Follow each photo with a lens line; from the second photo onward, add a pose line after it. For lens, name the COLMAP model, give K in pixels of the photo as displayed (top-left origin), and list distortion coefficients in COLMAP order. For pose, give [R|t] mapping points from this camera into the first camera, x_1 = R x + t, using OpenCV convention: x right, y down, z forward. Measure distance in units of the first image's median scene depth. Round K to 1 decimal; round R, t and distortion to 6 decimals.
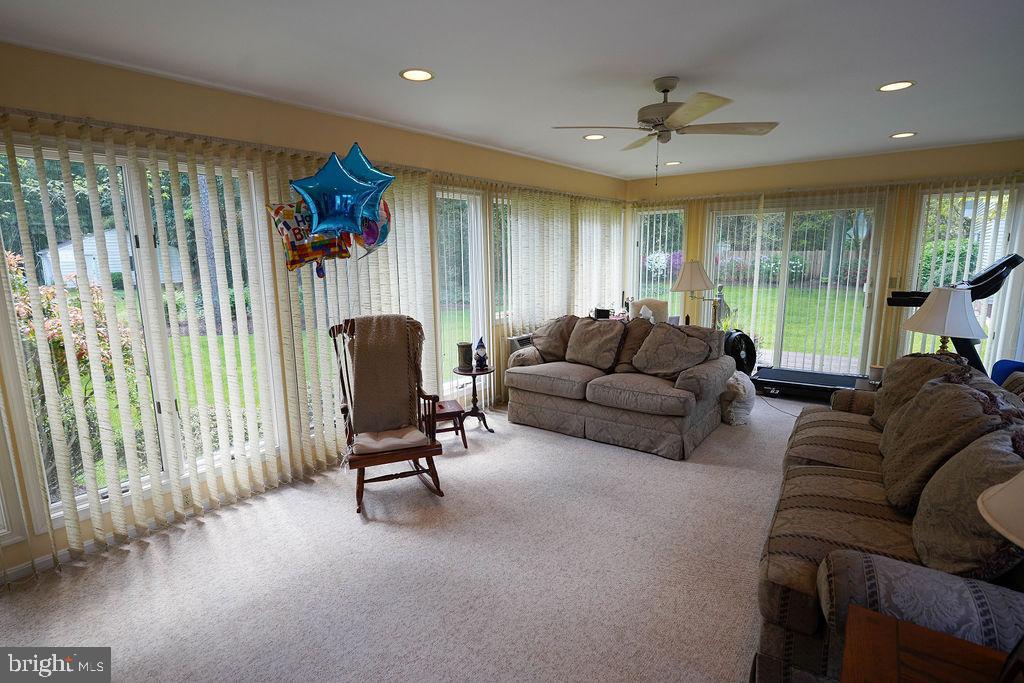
lens RADIAL K [[509.9, 0, 512.0], [0, 509.9, 341.3], [0, 0, 1]] dist [0.000737, -0.000250]
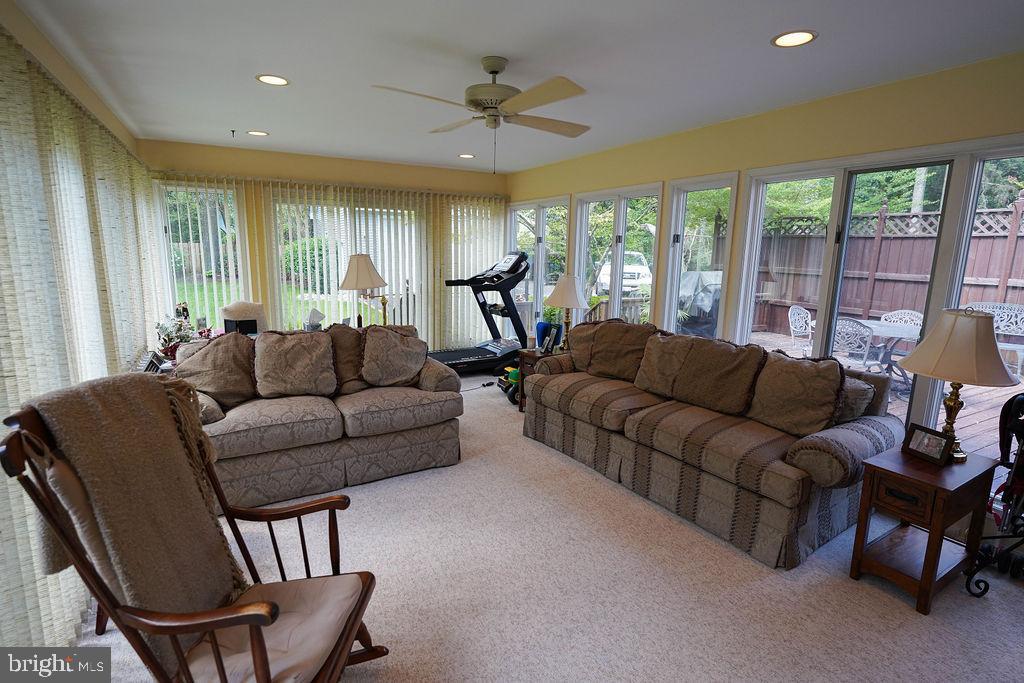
lens RADIAL K [[509.9, 0, 511.1], [0, 509.9, 342.2], [0, 0, 1]] dist [0.000737, -0.000250]
pose [[0.390122, -0.149143, 0.908604, -0.427813], [0.135959, 0.985308, 0.103358, -0.069217], [-0.910670, 0.083210, 0.404668, 0.456541]]
